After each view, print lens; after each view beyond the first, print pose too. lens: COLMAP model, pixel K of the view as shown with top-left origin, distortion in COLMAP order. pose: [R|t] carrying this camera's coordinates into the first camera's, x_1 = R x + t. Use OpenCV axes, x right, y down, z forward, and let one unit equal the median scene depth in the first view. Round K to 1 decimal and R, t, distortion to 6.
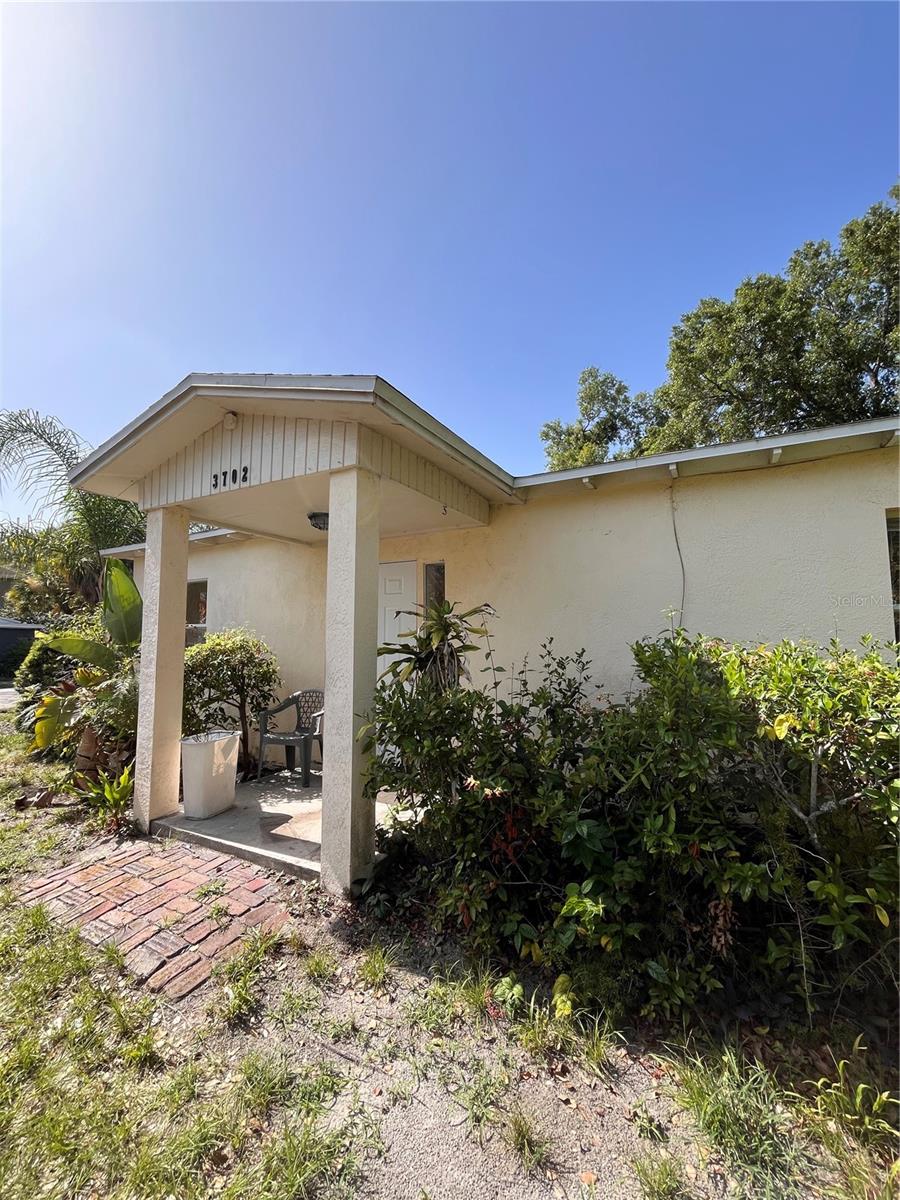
lens RADIAL K [[490.2, 0, 450.4], [0, 490.2, 602.3], [0, 0, 1]] dist [-0.003804, 0.000459]
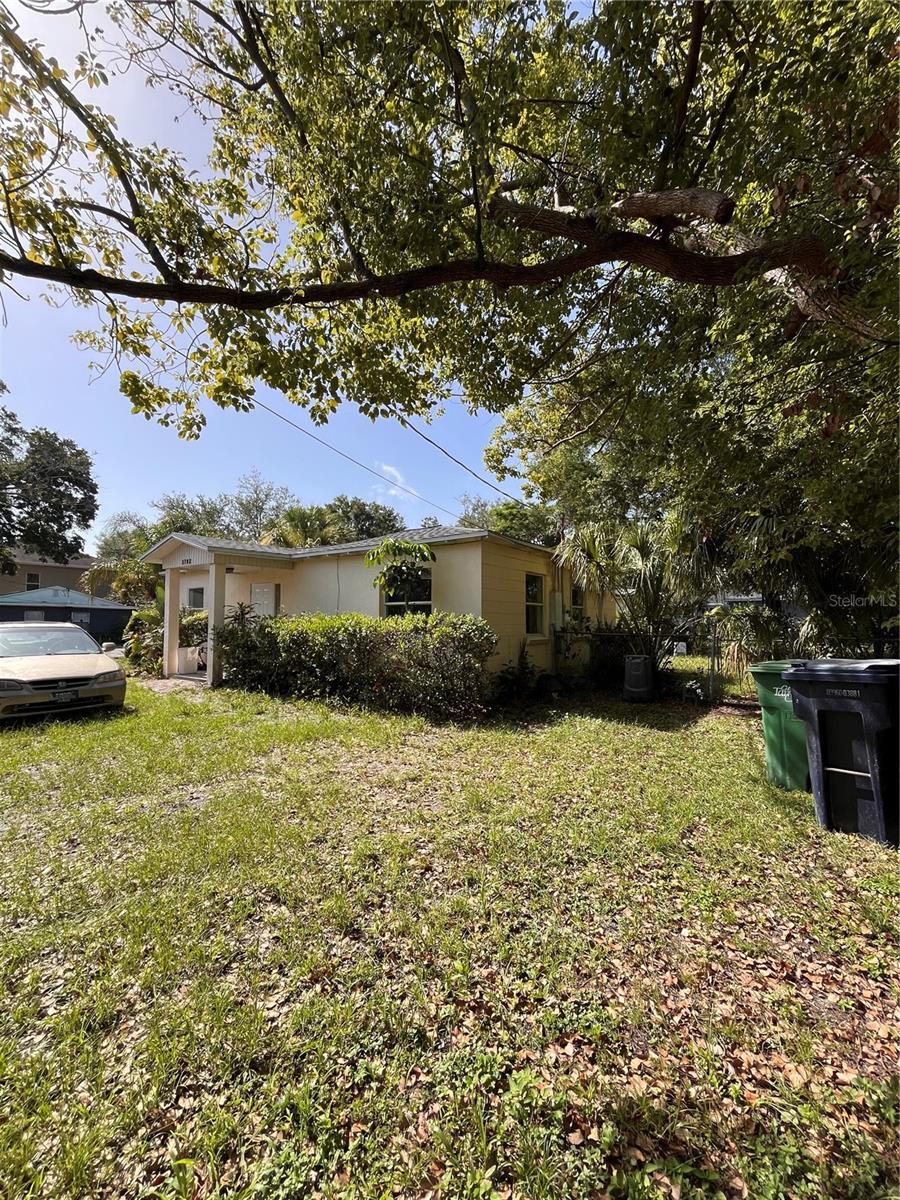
lens RADIAL K [[490.2, 0, 450.4], [0, 490.2, 602.3], [0, 0, 1]] dist [-0.003804, 0.000459]
pose [[0.991753, 0.002509, -0.128139, 0.962589], [0.001987, 0.999387, 0.034947, -0.058151], [0.128148, -0.034913, 0.991140, -1.120504]]
